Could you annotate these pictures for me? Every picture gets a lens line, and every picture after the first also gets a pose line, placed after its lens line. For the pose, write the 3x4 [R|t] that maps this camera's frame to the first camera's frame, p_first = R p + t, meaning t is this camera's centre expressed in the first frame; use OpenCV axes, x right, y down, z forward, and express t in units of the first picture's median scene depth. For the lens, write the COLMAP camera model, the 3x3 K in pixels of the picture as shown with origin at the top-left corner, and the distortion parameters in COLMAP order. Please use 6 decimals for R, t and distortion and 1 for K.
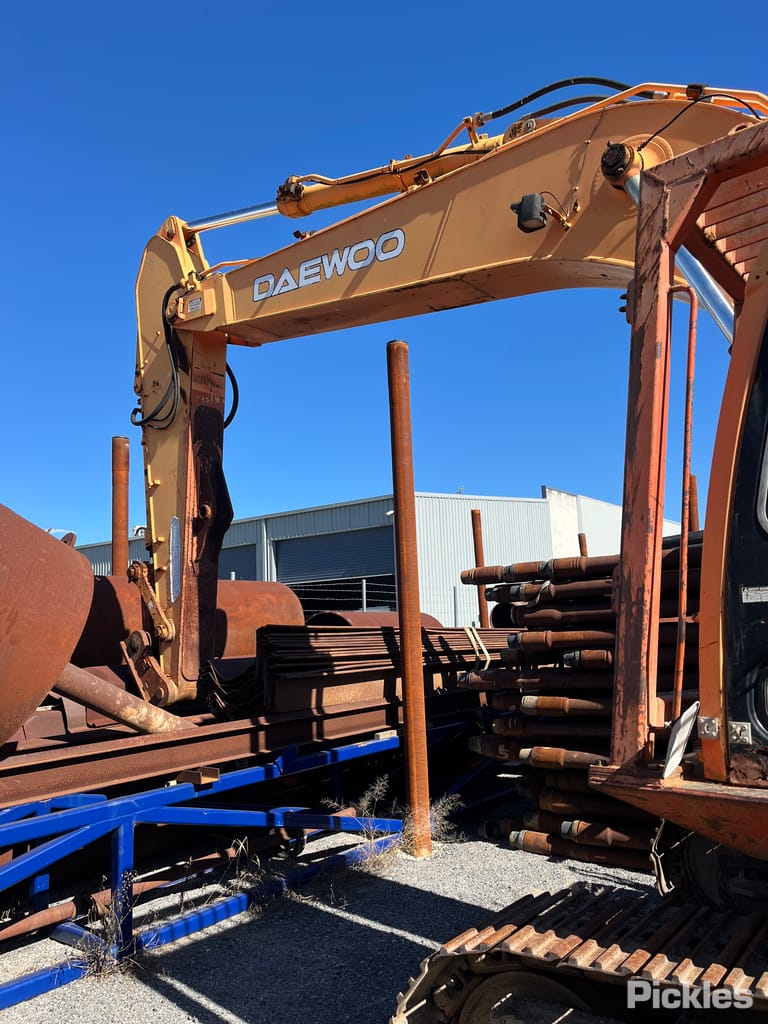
lens RADIAL K [[785.9, 0, 384.0], [0, 785.9, 512.0], [0, 0, 1]] dist [0.010134, -0.002784]
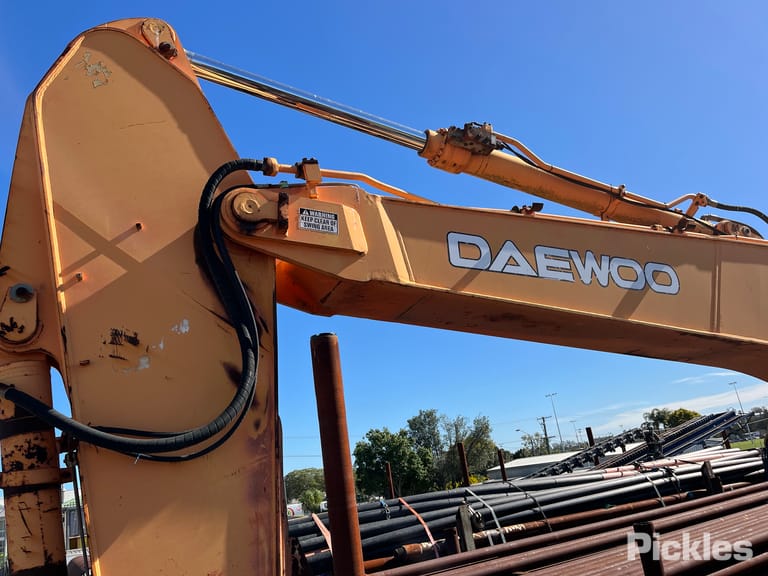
lens RADIAL K [[589.5, 0, 384.0], [0, 589.5, 288.0], [0, 0, 1]] dist [0.010134, -0.002784]
pose [[0.420557, 0.260099, 0.869184, -0.671763], [-0.011265, 0.959448, -0.281659, -0.133974], [-0.907196, 0.108662, 0.406433, 0.979260]]
